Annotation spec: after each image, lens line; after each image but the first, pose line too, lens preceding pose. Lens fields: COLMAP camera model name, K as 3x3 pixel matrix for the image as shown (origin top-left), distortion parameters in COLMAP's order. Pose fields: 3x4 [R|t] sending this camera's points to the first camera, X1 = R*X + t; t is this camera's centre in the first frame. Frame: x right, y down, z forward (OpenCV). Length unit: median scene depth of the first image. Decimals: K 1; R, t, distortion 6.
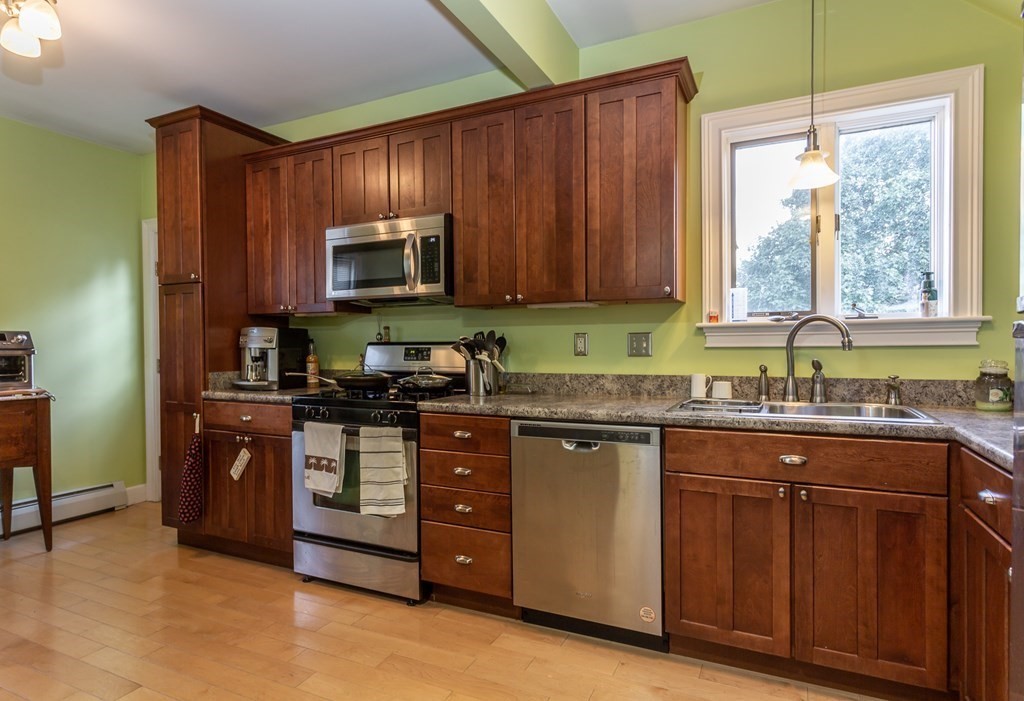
lens RADIAL K [[571.8, 0, 508.6], [0, 571.8, 353.4], [0, 0, 1]] dist [-0.001086, -0.000493]
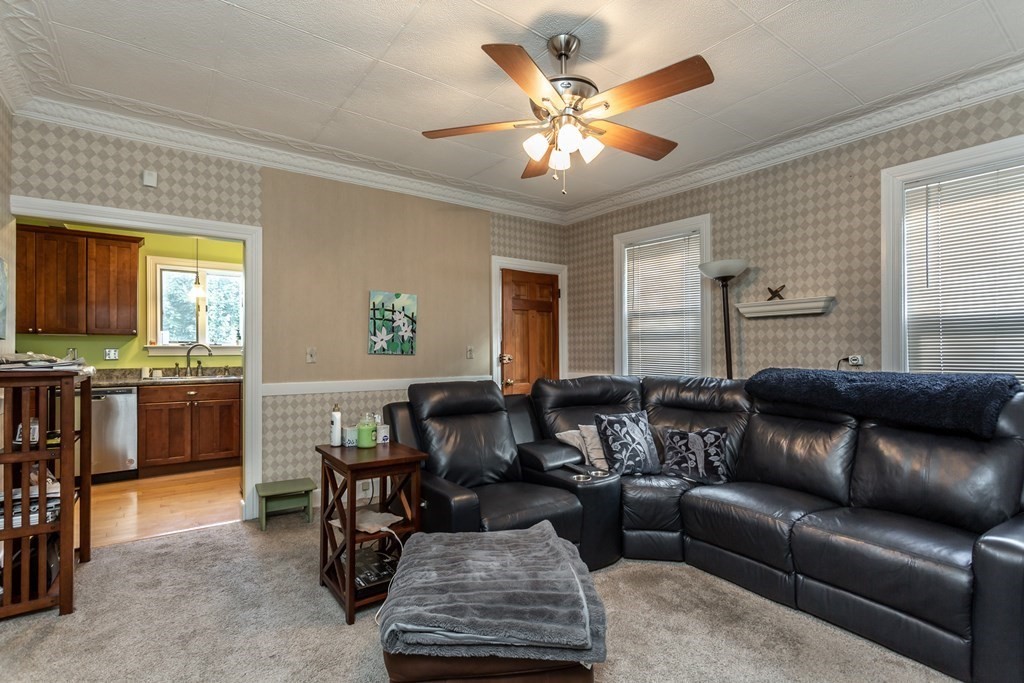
lens RADIAL K [[491.2, 0, 506.0], [0, 491.2, 350.6], [0, 0, 1]] dist [0.001968, 0.004787]
pose [[0.478044, 0.010728, 0.878271, -0.721817], [0.011193, 0.999770, -0.018304, 0.021488], [-0.878265, 0.018580, 0.477814, -1.234281]]
